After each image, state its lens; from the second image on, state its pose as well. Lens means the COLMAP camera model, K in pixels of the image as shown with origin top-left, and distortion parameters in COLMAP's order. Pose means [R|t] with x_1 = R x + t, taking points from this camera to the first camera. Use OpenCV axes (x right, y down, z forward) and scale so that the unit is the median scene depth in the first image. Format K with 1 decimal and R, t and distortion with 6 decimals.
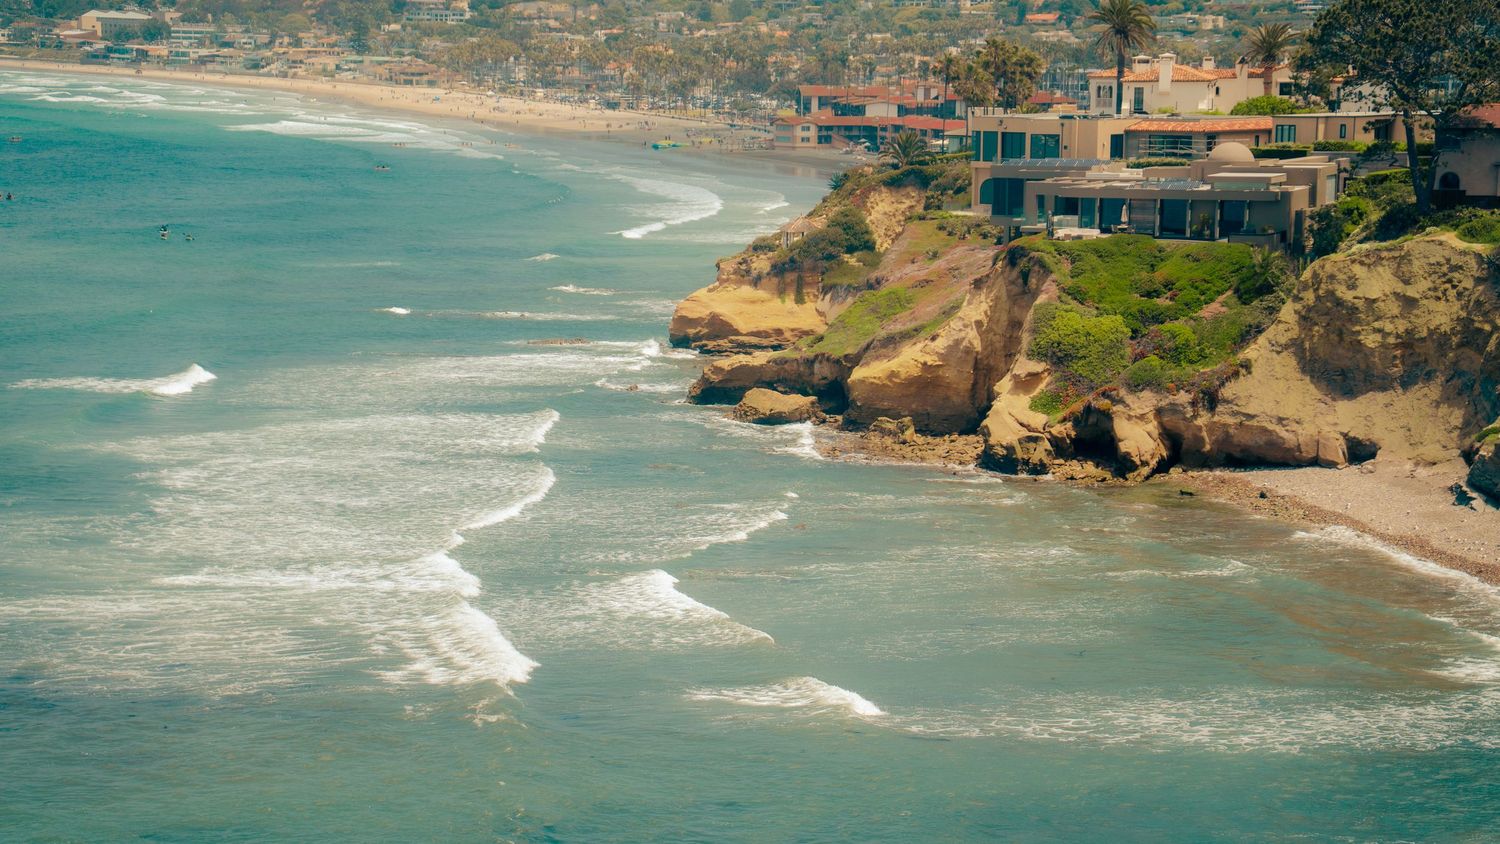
lens RADIAL K [[3431.9, 0, 832.0], [0, 3431.9, 471.1], [0, 0, 1]] dist [0.667340, 0.000000]
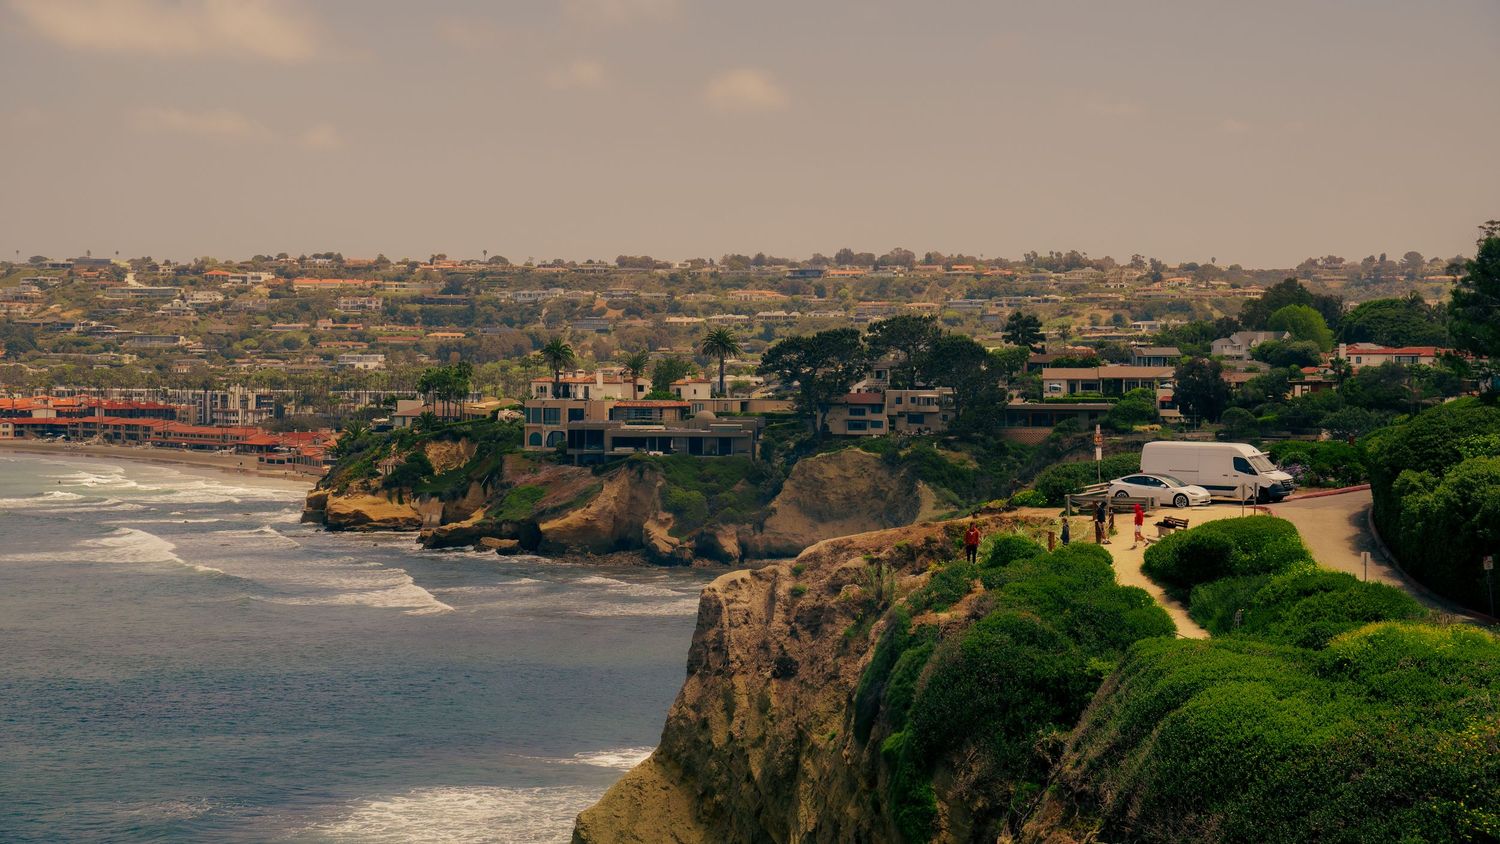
lens RADIAL K [[2757.9, 0, 745.5], [0, 2757.9, 427.9], [0, 0, 1]] dist [0.400422, 0.000000]
pose [[0.915366, -0.010360, 0.402489, -0.502686], [0.051920, 0.994359, -0.092485, 0.065046], [-0.399260, 0.105555, 0.910741, -0.469412]]
